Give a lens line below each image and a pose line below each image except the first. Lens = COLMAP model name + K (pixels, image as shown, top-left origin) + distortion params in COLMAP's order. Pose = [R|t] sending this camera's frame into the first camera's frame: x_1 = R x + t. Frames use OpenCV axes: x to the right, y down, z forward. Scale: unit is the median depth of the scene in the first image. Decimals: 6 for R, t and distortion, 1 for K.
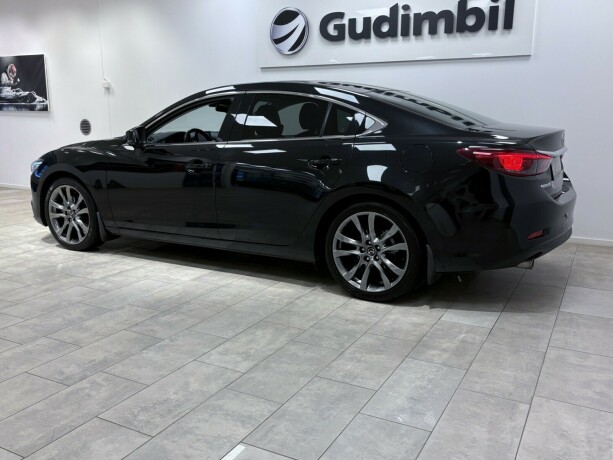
lens RADIAL K [[560.1, 0, 306.5], [0, 560.1, 230.0], [0, 0, 1]] dist [0.012475, 0.000654]
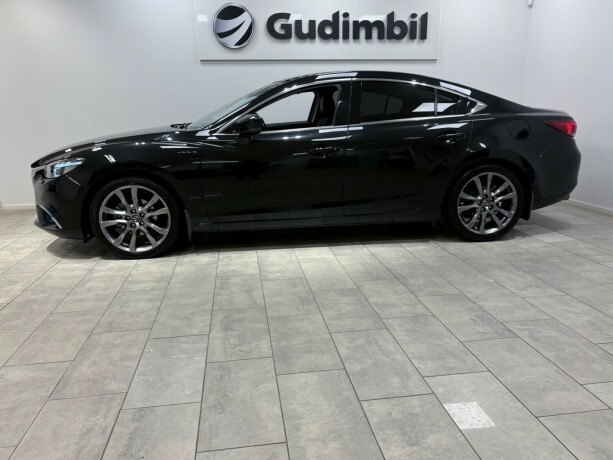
lens RADIAL K [[485.6, 0, 306.5], [0, 485.6, 230.0], [0, 0, 1]] dist [0.012051, 0.000417]
pose [[0.806166, -0.151315, 0.572014, -0.763073], [0.135878, 0.988255, 0.069923, -0.031575], [-0.575876, 0.021355, 0.817258, 0.273064]]
